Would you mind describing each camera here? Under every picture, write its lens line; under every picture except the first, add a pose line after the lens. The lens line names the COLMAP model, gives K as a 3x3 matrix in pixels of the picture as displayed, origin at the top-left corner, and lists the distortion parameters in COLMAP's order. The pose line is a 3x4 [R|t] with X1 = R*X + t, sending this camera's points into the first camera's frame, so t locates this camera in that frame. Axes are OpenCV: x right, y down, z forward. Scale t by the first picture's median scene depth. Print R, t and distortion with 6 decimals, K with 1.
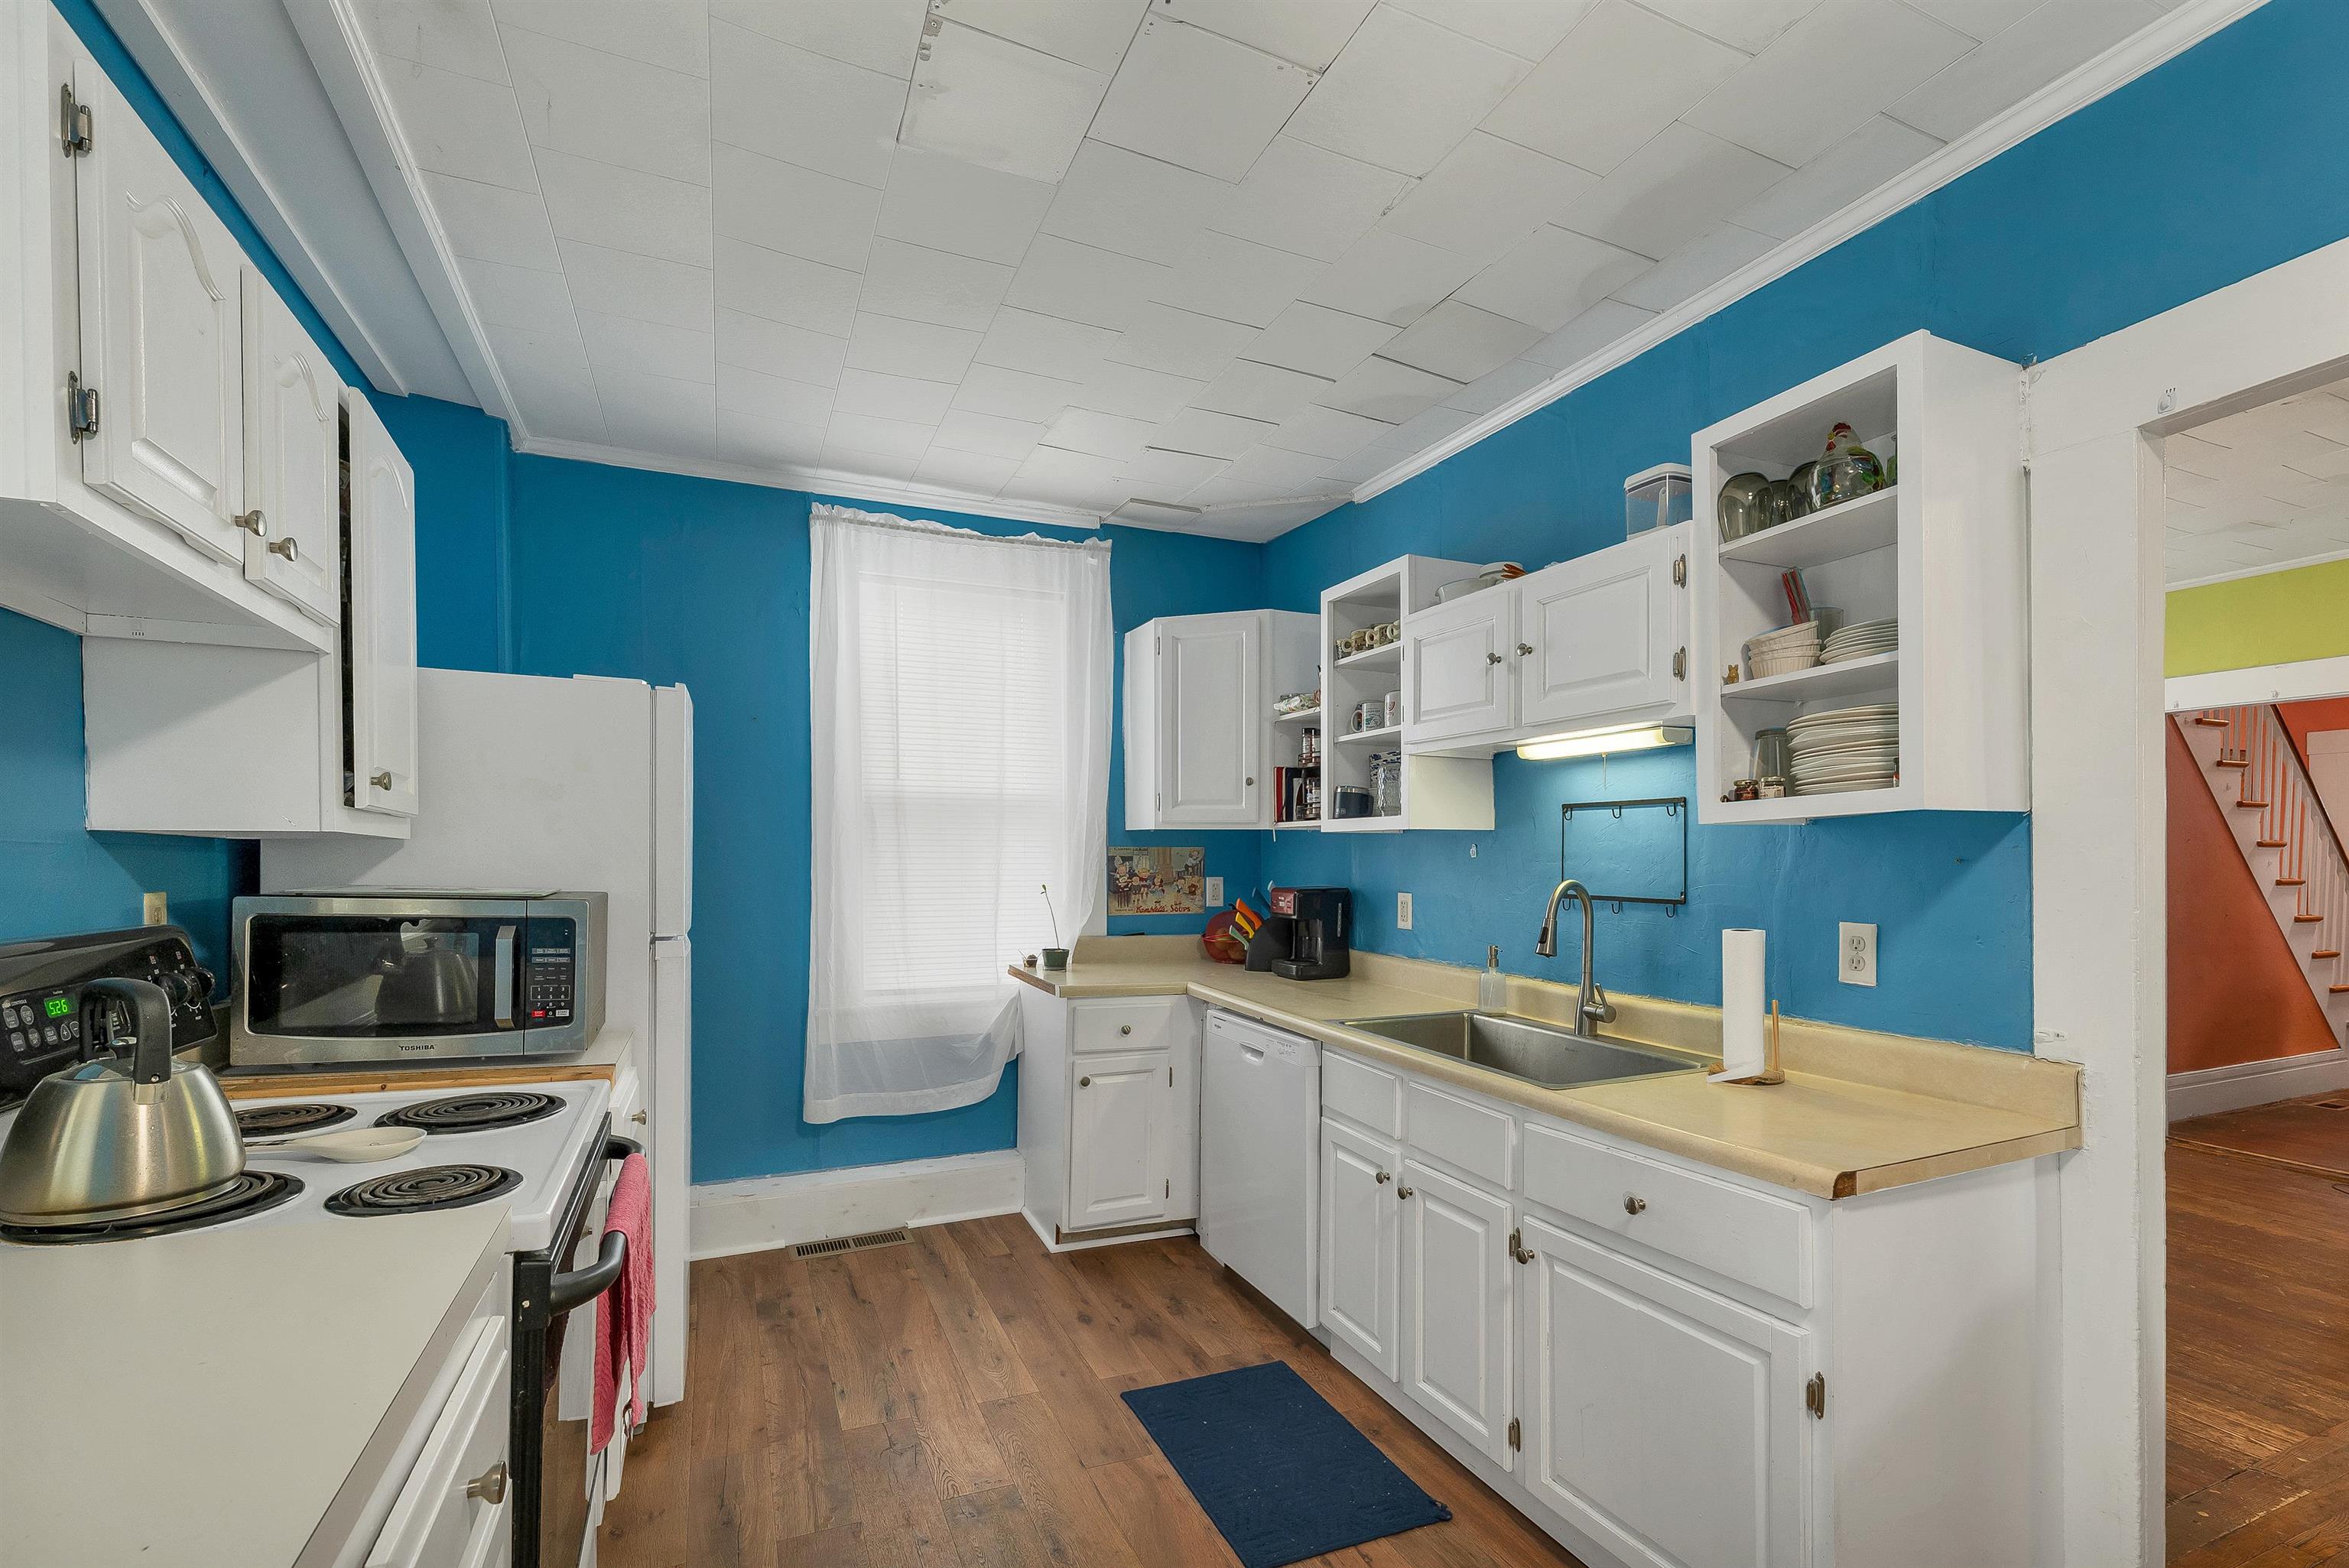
lens RADIAL K [[1031.2, 0, 1171.2], [0, 1031.2, 874.6], [0, 0, 1]] dist [0.004049, 0.000222]
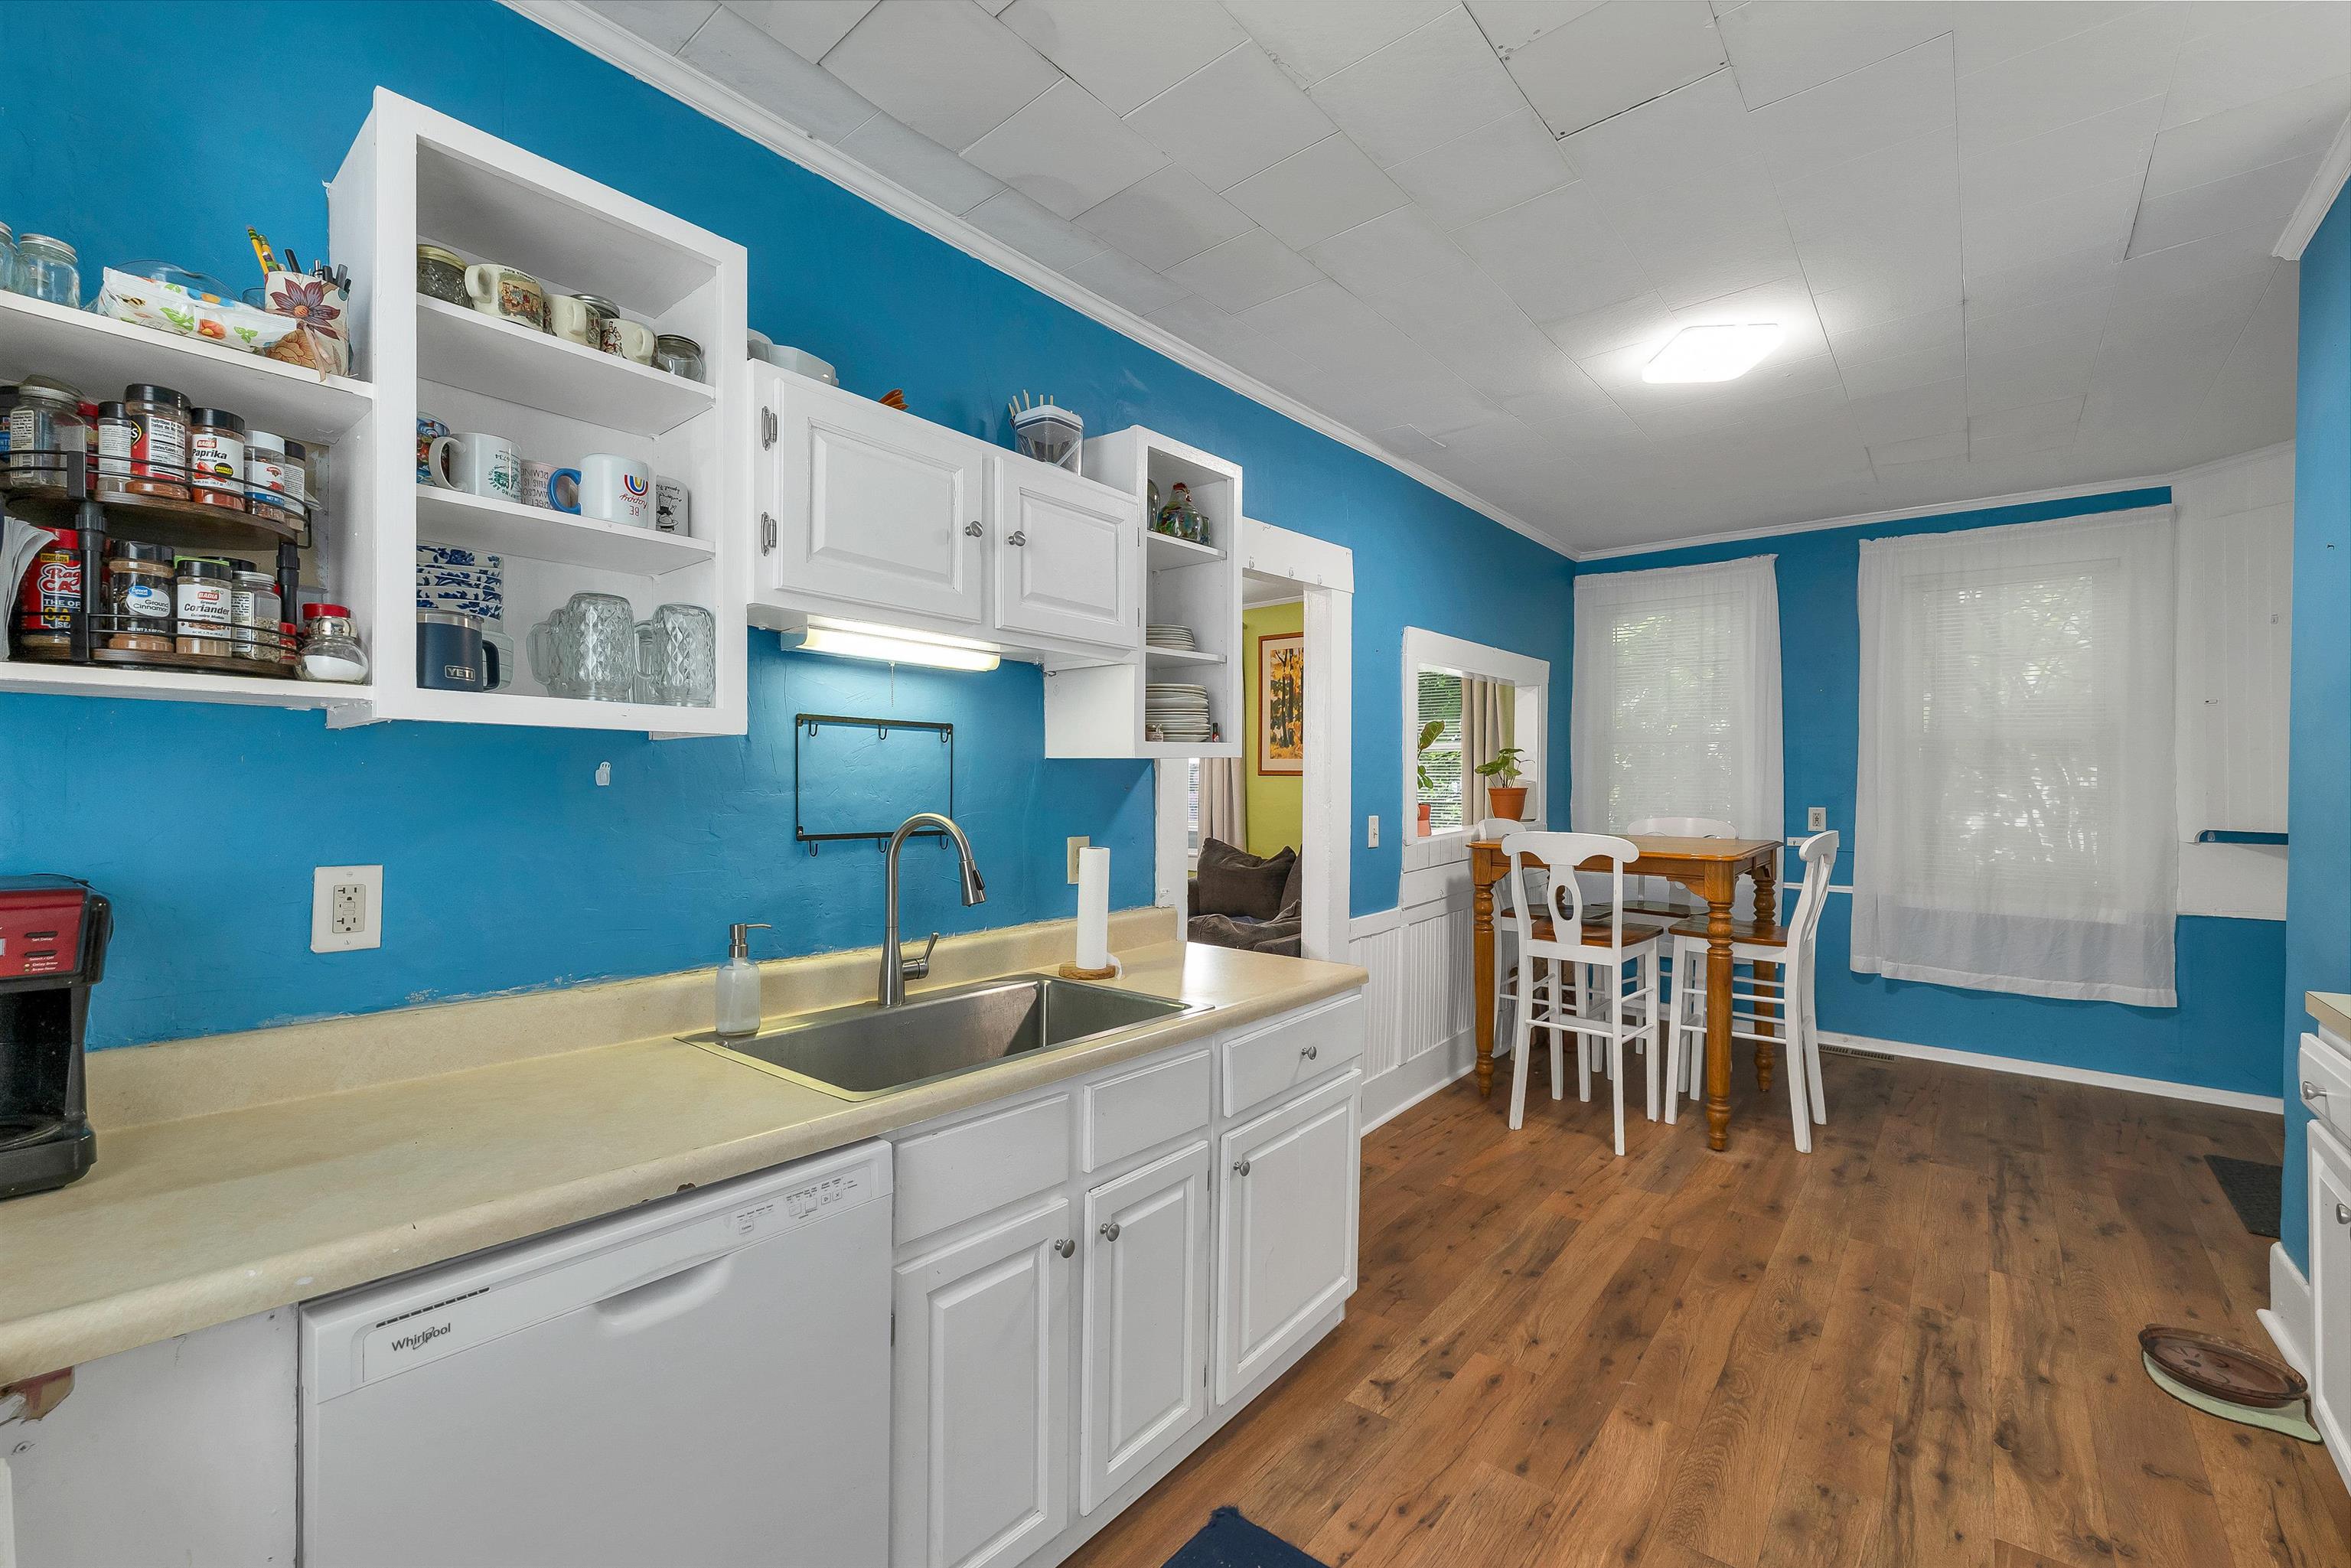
lens RADIAL K [[974.4, 0, 1175.5], [0, 974.4, 784.0], [0, 0, 1]] dist [-0.000833, -0.000117]
pose [[-0.453897, -0.000461, 0.891054, -0.282462], [0.011231, 0.999917, 0.006238, -0.014715], [-0.890983, 0.012839, -0.453854, 0.841278]]
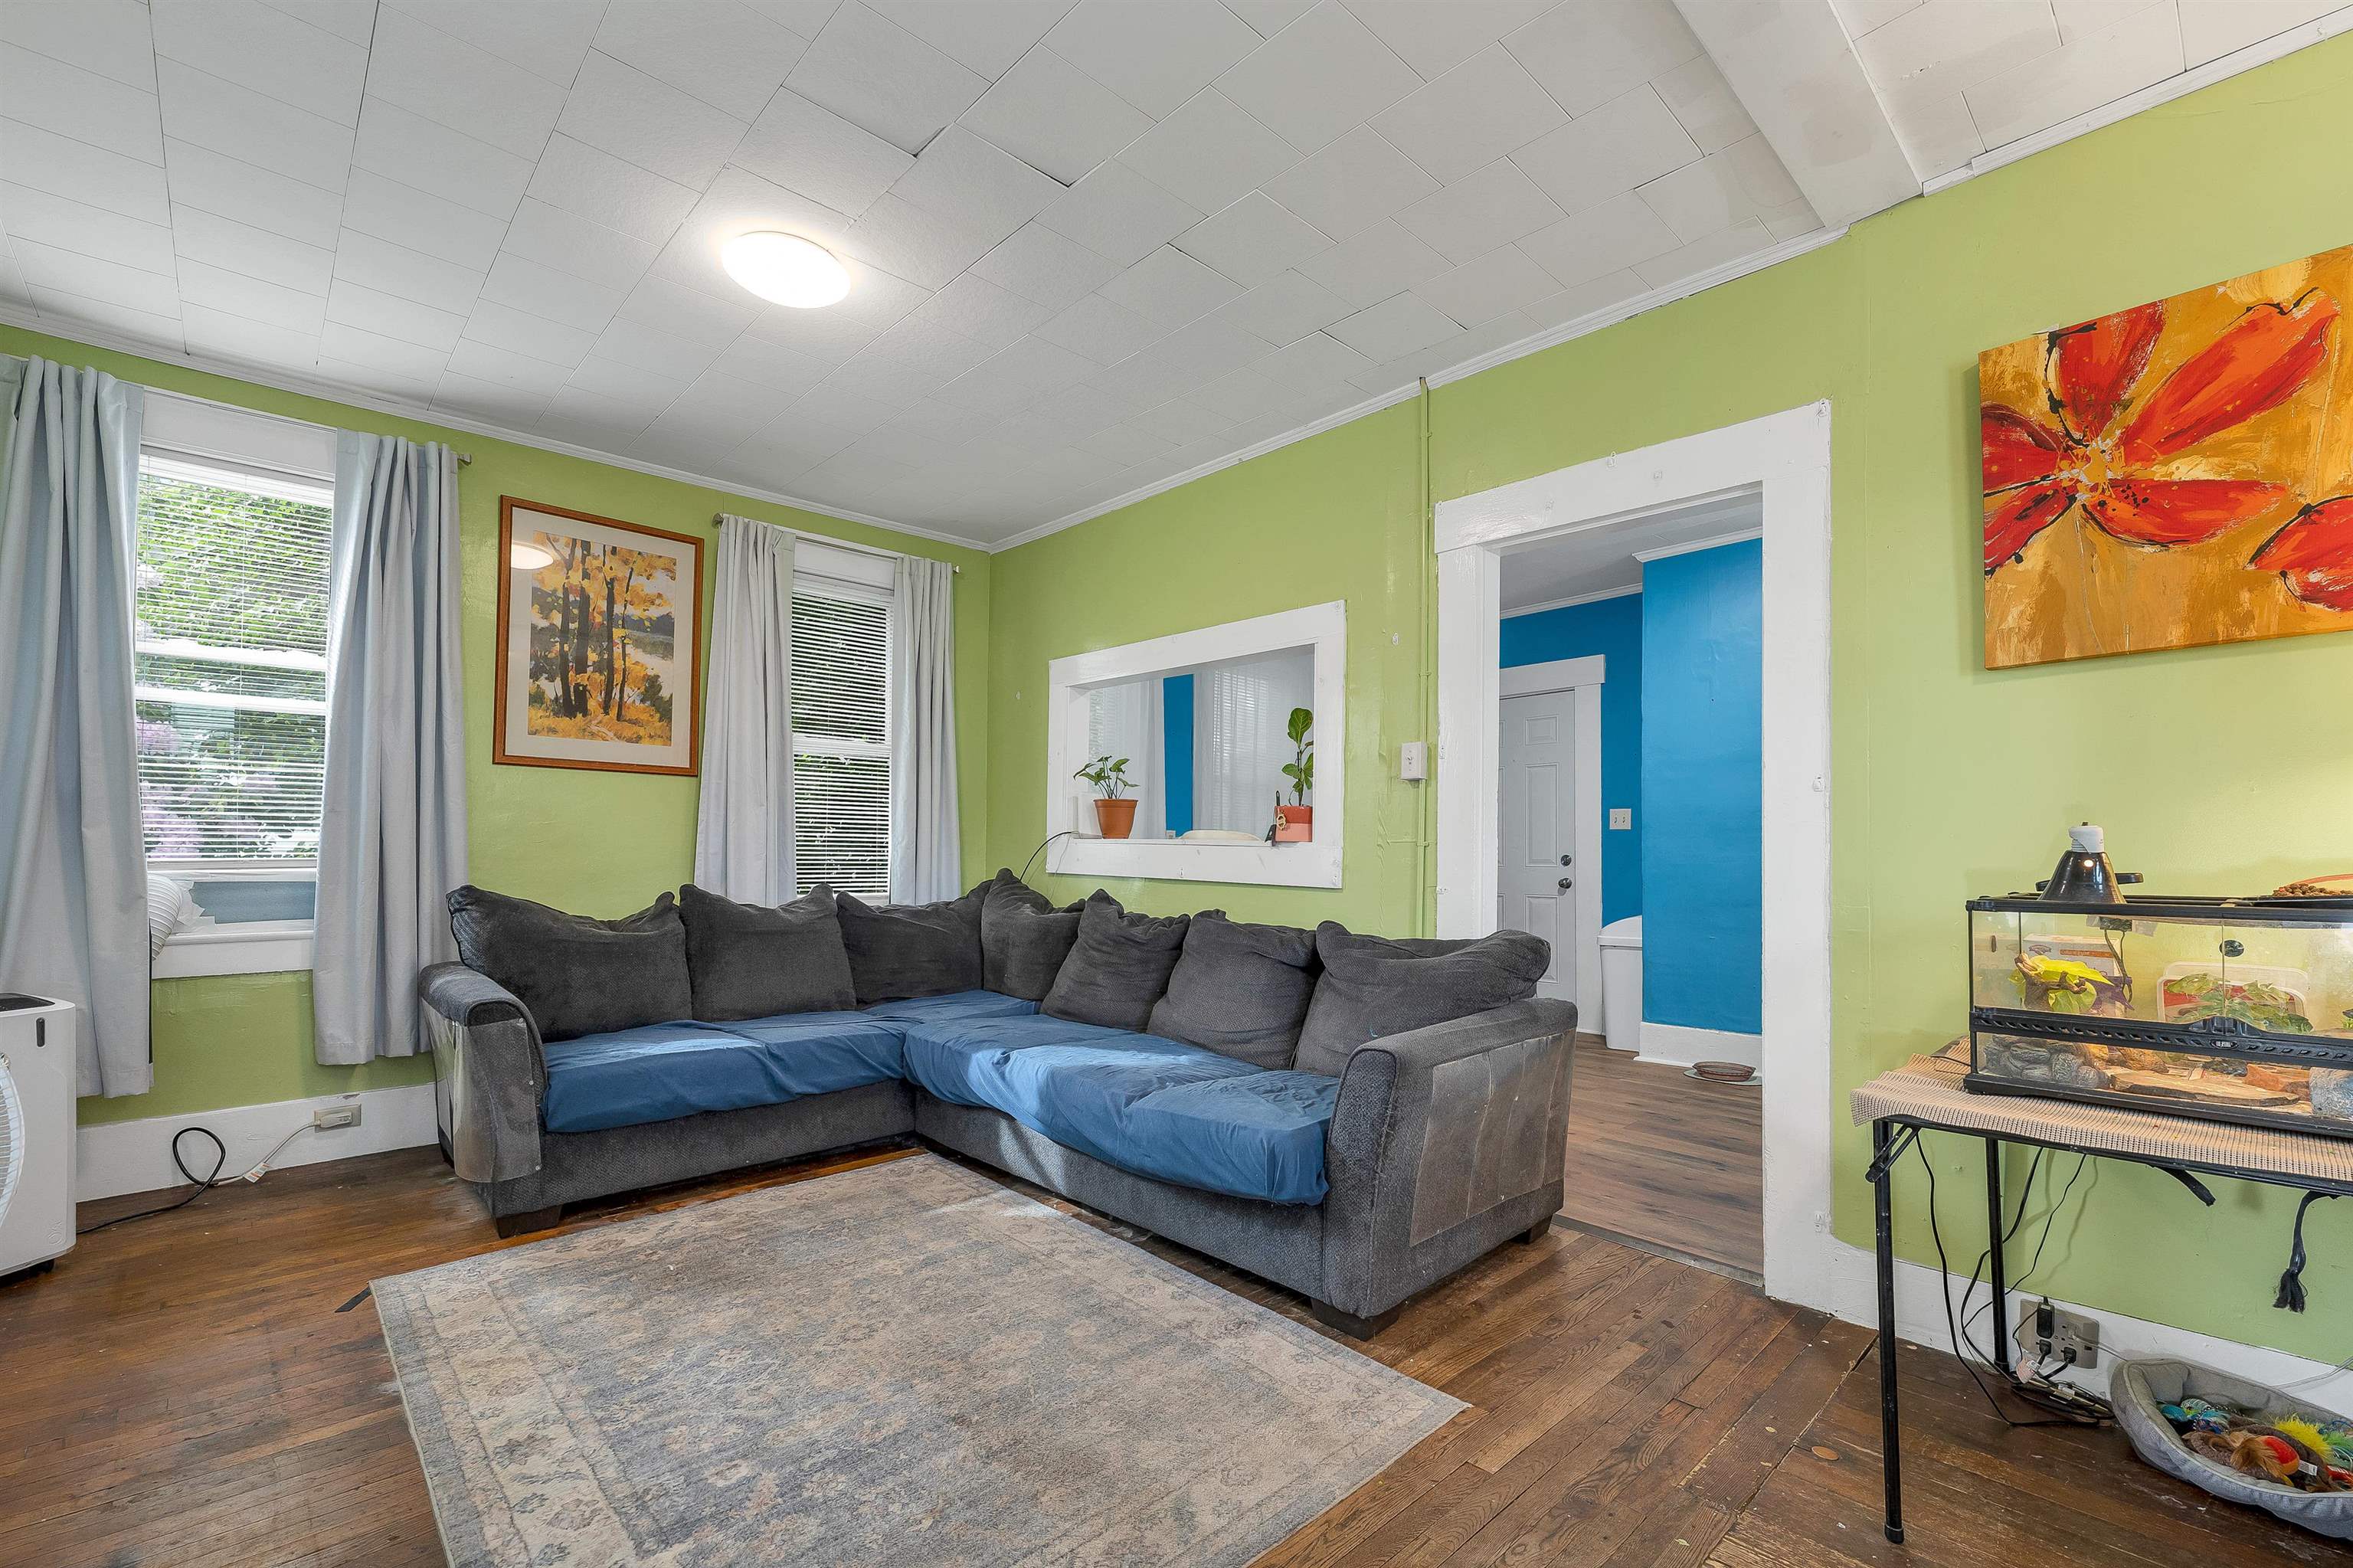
lens RADIAL K [[1006.0, 0, 1170.1], [0, 1006.0, 838.7], [0, 0, 1]] dist [0.000212, 0.000002]
pose [[-0.944148, -0.008045, -0.329423, 1.116970], [-0.005770, 0.999952, -0.007883, 0.065521], [0.329471, -0.005542, -0.944149, 1.014369]]
